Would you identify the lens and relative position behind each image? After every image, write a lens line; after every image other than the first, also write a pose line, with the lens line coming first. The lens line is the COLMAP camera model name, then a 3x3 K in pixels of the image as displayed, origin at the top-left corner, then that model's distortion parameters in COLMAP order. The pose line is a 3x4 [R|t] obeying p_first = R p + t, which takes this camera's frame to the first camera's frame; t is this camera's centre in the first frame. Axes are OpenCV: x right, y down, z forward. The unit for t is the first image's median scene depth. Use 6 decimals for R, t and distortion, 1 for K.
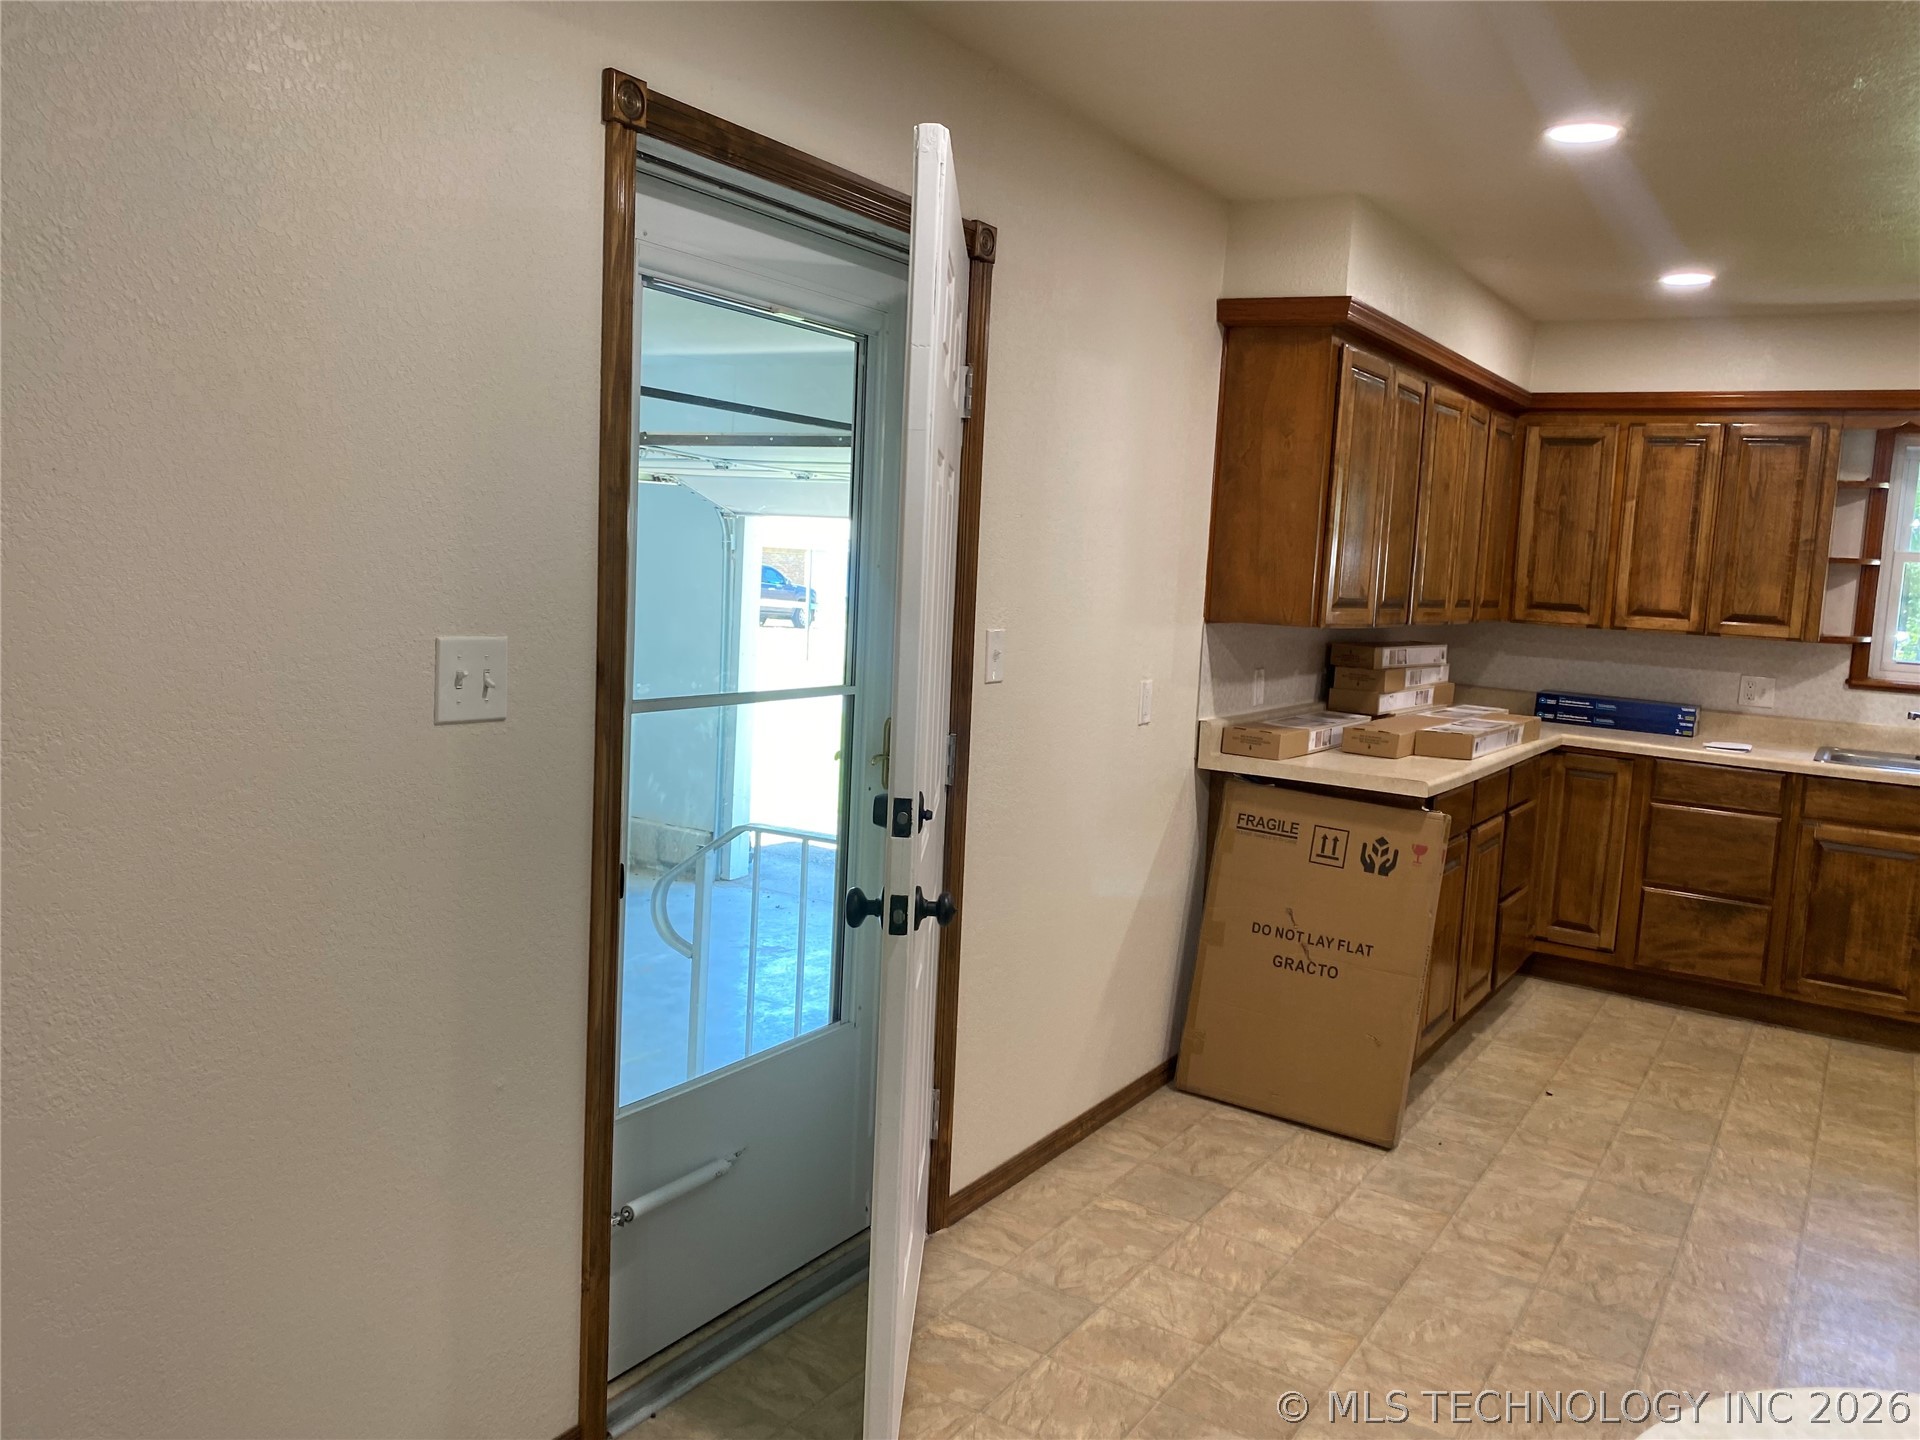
lens RADIAL K [[1425.1, 0, 960.0], [0, 1425.1, 720.0], [0, 0, 1]] dist [0.000323, 0.001225]
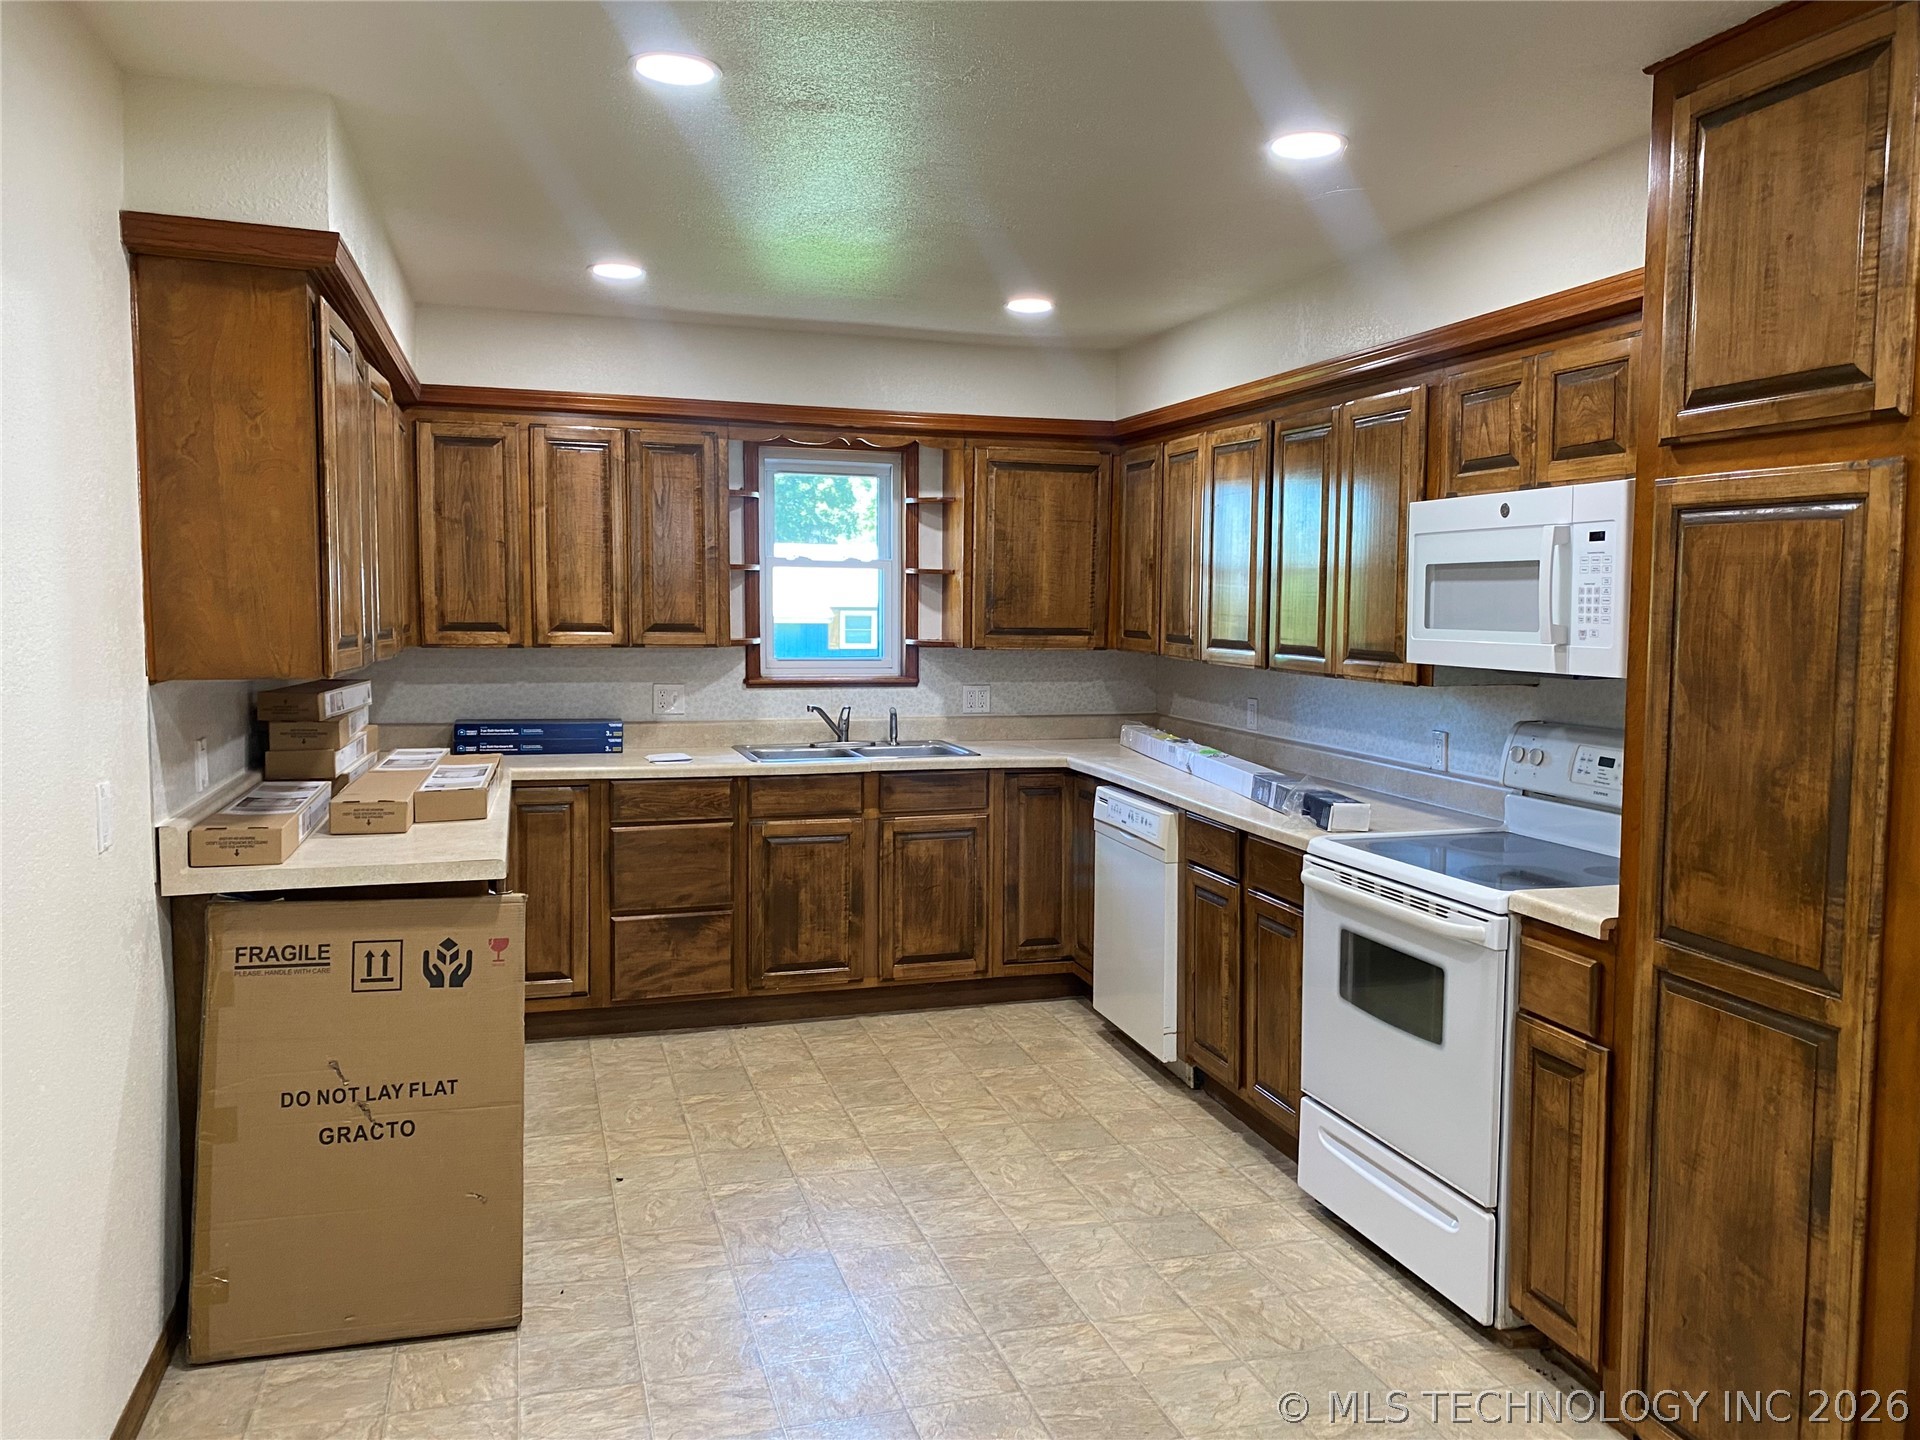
lens RADIAL K [[1453.1, 0, 985.6], [0, 1453.1, 713.5], [0, 0, 1]] dist [0.068036, -0.124940]
pose [[0.647201, -0.105871, 0.754932, -0.076562], [0.115477, 0.992497, 0.040189, -0.027643], [-0.753522, 0.061167, 0.654571, 0.178999]]
